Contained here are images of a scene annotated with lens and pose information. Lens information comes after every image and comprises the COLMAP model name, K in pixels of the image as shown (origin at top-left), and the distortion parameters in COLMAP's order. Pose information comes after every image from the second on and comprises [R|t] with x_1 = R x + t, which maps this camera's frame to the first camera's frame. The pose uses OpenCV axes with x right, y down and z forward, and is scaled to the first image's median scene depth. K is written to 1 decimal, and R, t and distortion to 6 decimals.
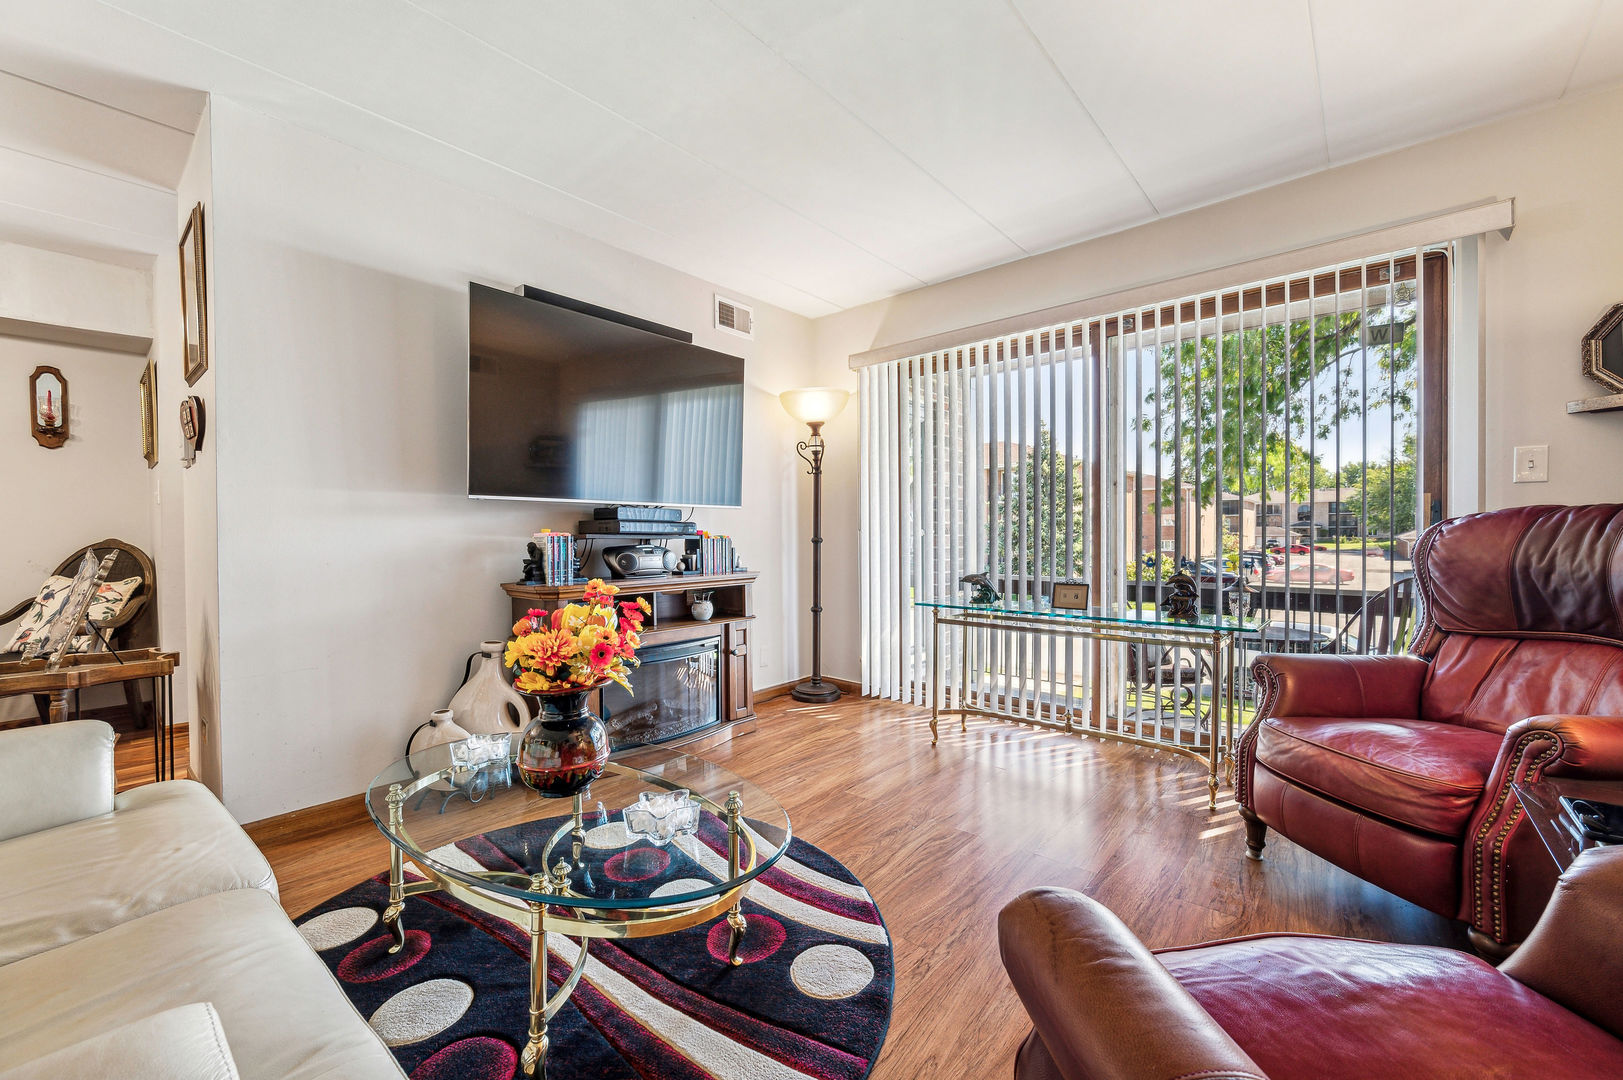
lens RADIAL K [[643.7, 0, 811.5], [0, 643.7, 540.0], [0, 0, 1]] dist [-0.000740, -0.000803]
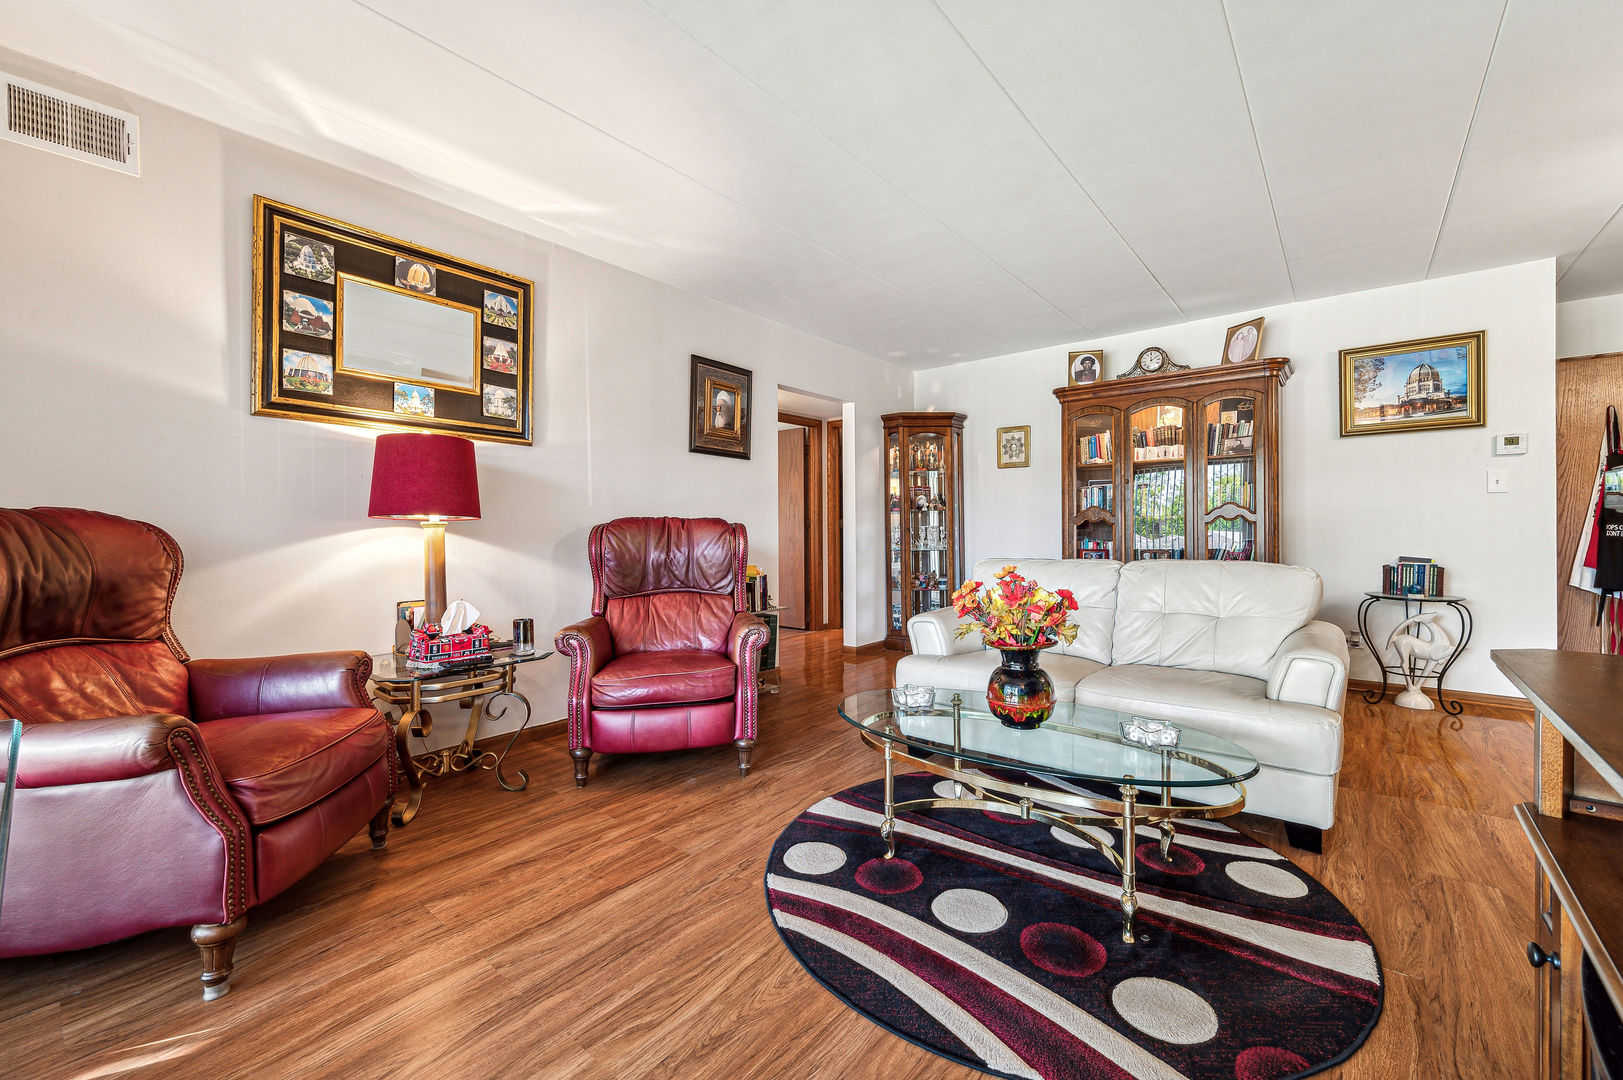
lens RADIAL K [[657.4, 0, 811.5], [0, 657.4, 540.0], [0, 0, 1]] dist [-0.000864, -0.000146]
pose [[-0.999505, 0.010490, -0.029670, 0.038762], [0.009710, 0.999607, 0.026302, -0.014331], [0.029934, 0.026000, -0.999214, 1.290617]]
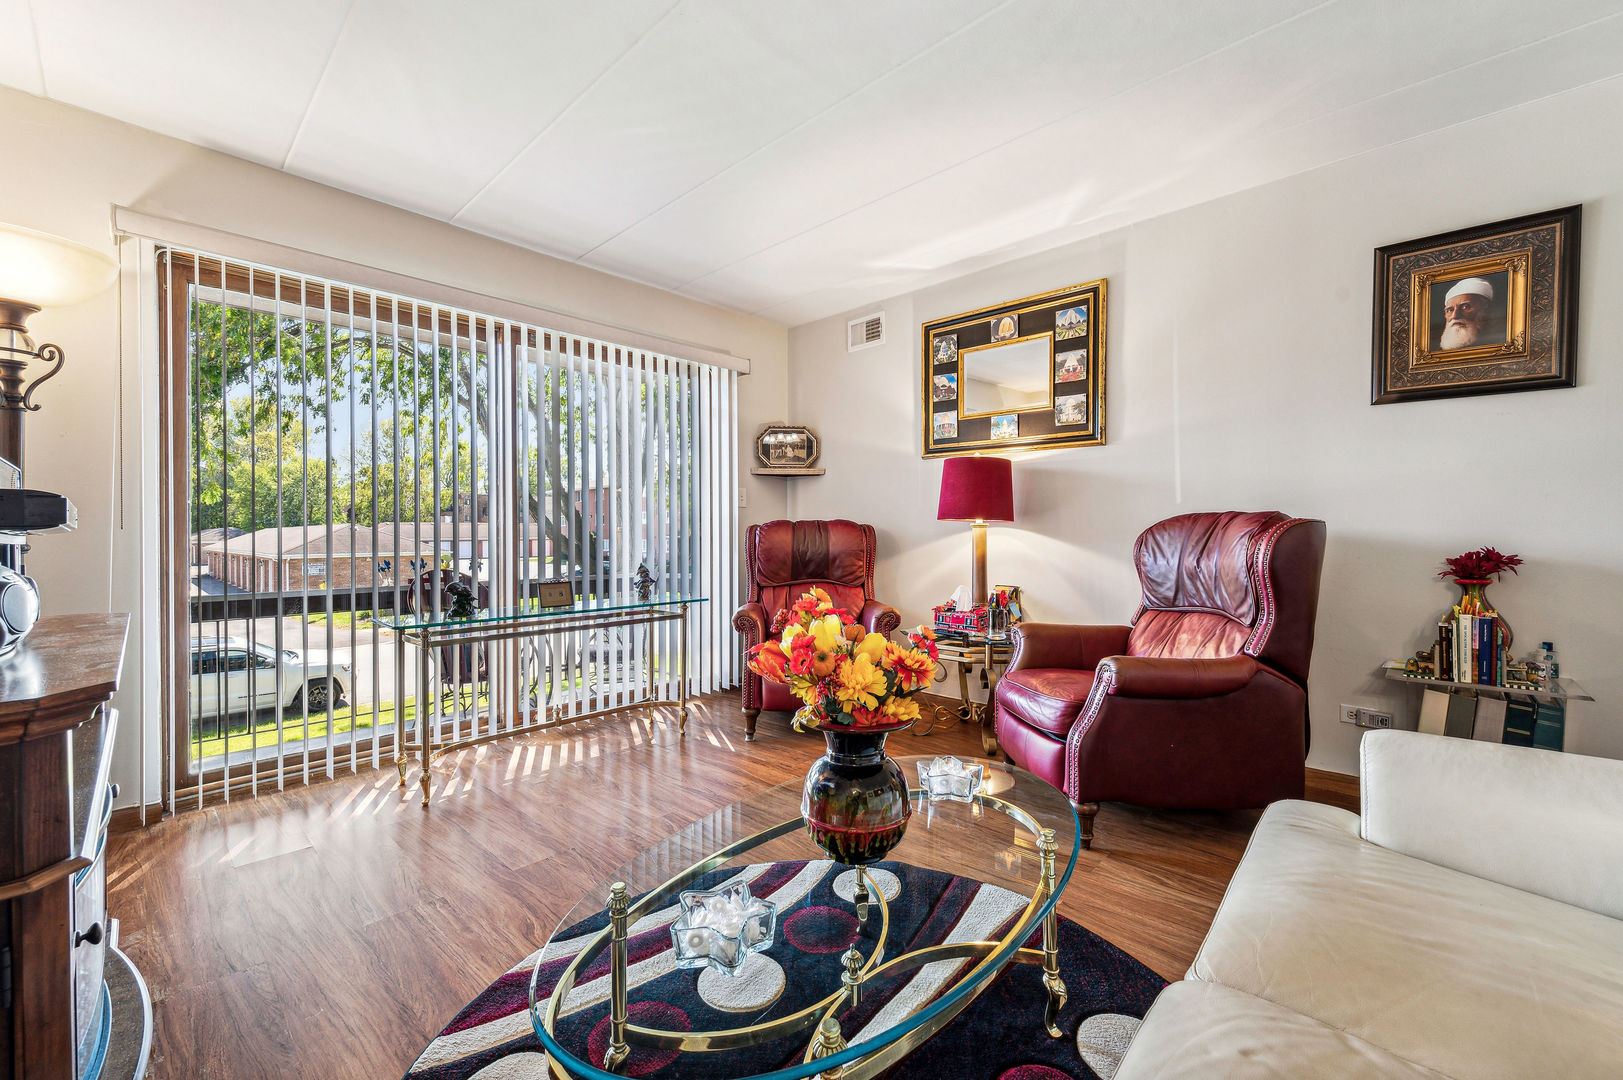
lens RADIAL K [[657.4, 0, 811.5], [0, 657.4, 540.0], [0, 0, 1]] dist [-0.000864, -0.000146]
pose [[0.043050, -0.005283, 0.999059, -0.676293], [0.012682, 0.999908, 0.004741, -0.000401], [-0.998992, 0.012466, 0.043113, 0.574657]]
